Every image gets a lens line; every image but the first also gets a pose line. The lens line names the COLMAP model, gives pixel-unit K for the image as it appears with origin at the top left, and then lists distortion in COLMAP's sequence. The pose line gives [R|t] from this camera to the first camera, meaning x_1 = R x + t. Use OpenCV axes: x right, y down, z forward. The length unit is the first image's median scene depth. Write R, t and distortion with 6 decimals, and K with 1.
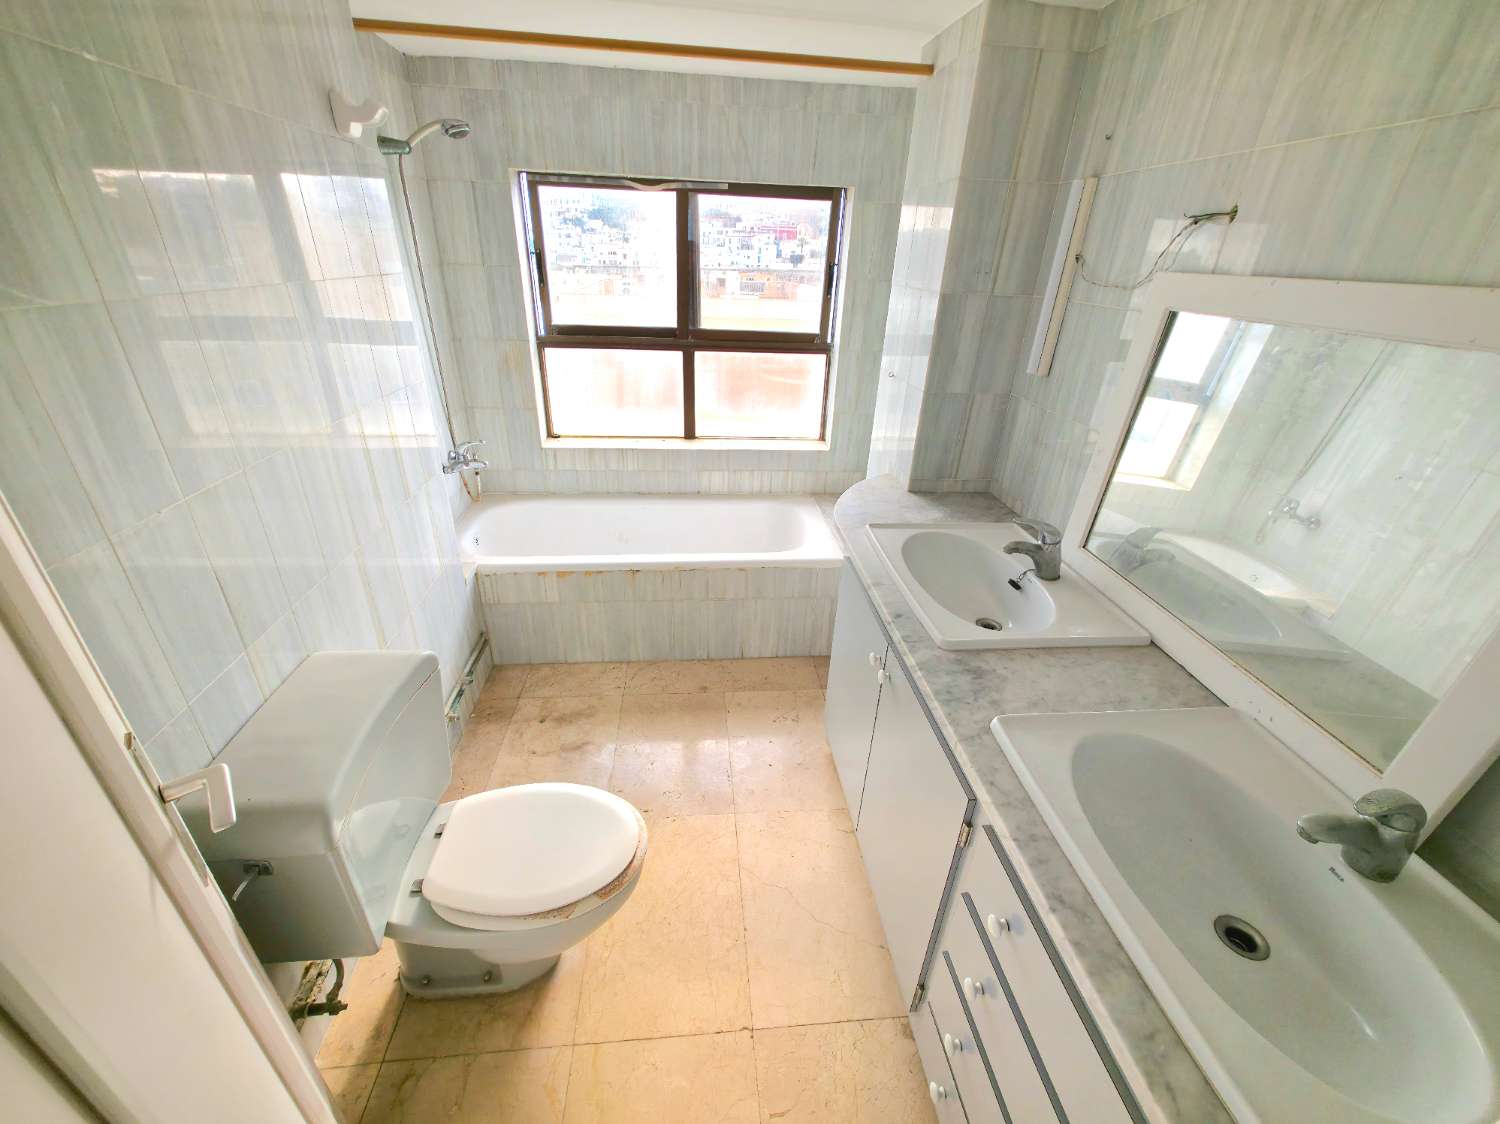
lens RADIAL K [[597.0, 0, 755.0], [0, 597.0, 552.6], [0, 0, 1]] dist [0.000651, 0.000043]
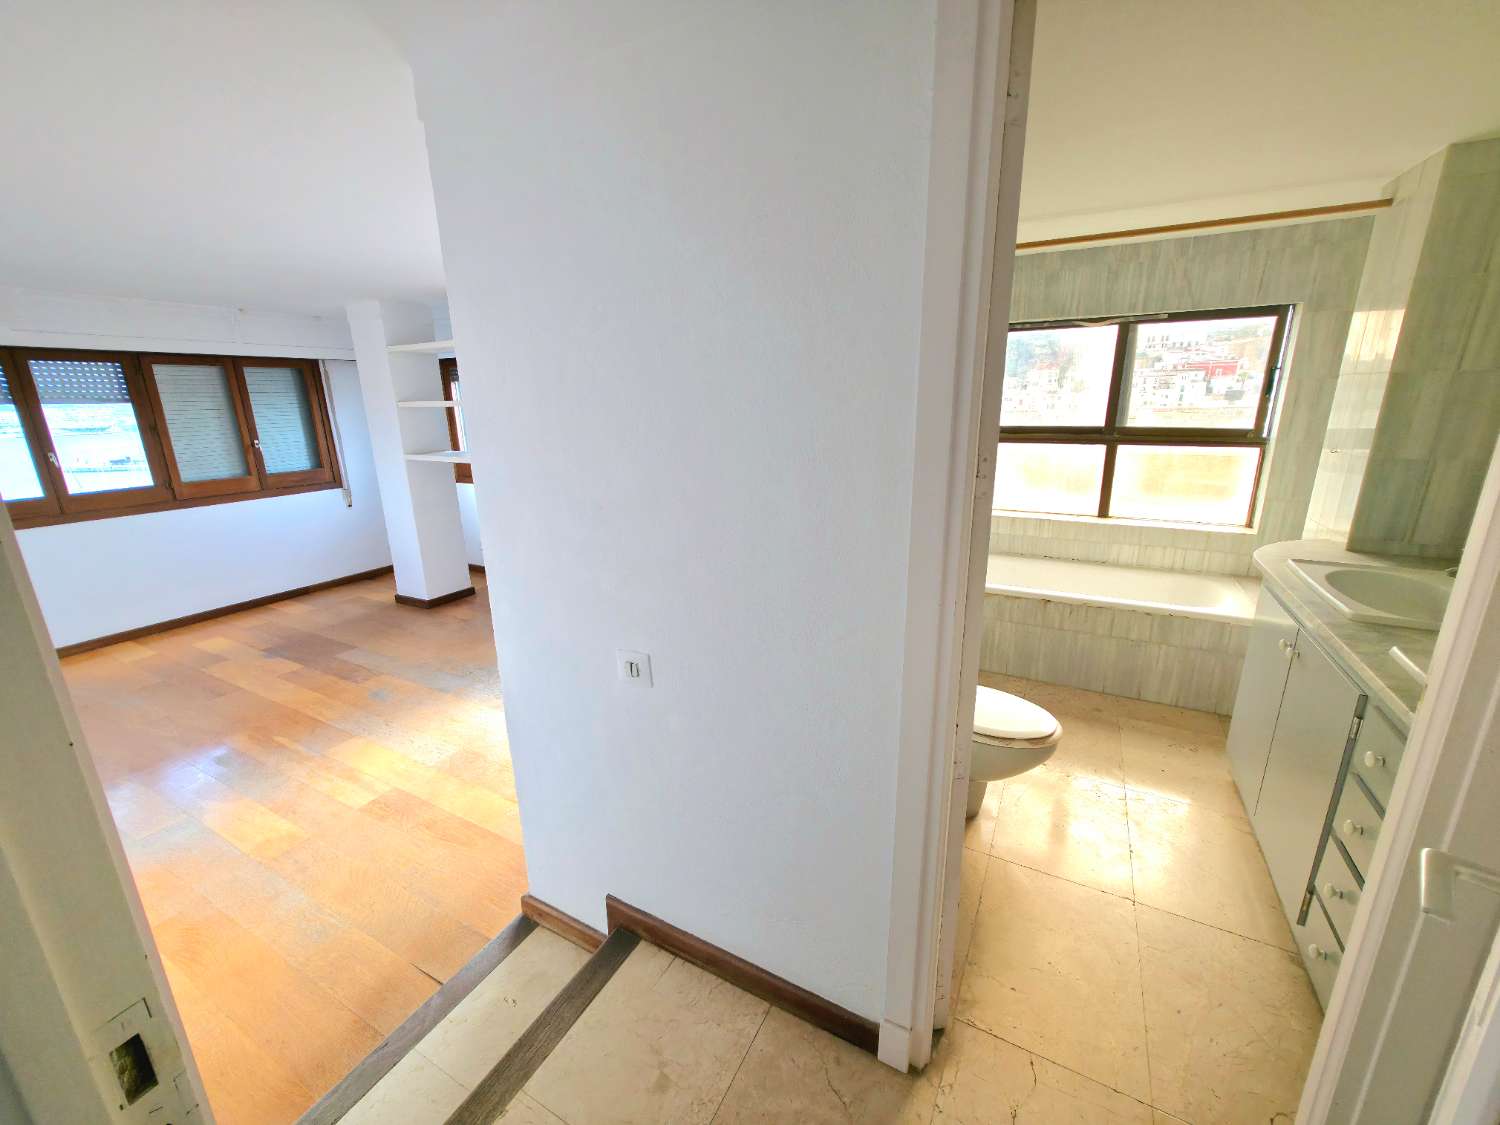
lens RADIAL K [[609.1, 0, 749.6], [0, 609.1, 559.1], [0, 0, 1]] dist [0.001187, 0.000280]
pose [[0.828606, 0.095194, -0.551679, -0.019847], [-0.212450, 0.965192, -0.152546, 0.252066], [0.517954, 0.243604, 0.819988, -0.364219]]
